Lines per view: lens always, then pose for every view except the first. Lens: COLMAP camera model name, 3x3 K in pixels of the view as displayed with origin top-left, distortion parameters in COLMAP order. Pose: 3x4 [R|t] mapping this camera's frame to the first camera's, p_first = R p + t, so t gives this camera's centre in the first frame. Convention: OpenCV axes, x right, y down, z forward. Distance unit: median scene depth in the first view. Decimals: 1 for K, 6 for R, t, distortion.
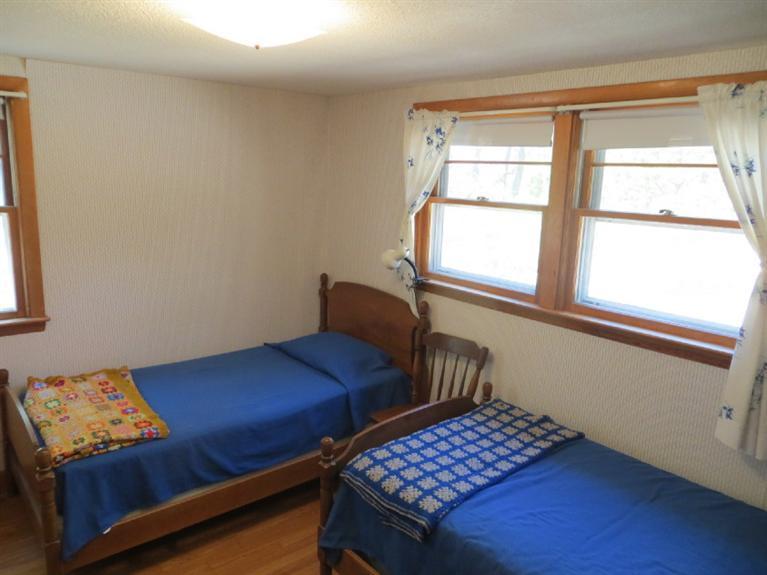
lens RADIAL K [[584.5, 0, 383.5], [0, 584.5, 287.5], [0, 0, 1]] dist [-0.006063, 0.001770]
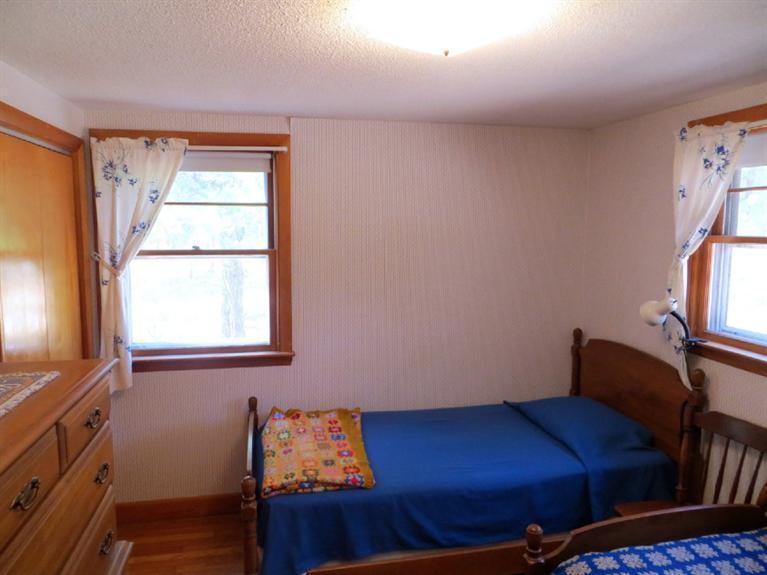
lens RADIAL K [[584.5, 0, 383.5], [0, 584.5, 287.5], [0, 0, 1]] dist [-0.006063, 0.001770]
pose [[0.881277, 0.021735, -0.472099, 0.071018], [-0.068849, 0.994189, -0.082750, 0.010147], [0.467557, 0.105429, 0.877653, 0.127874]]
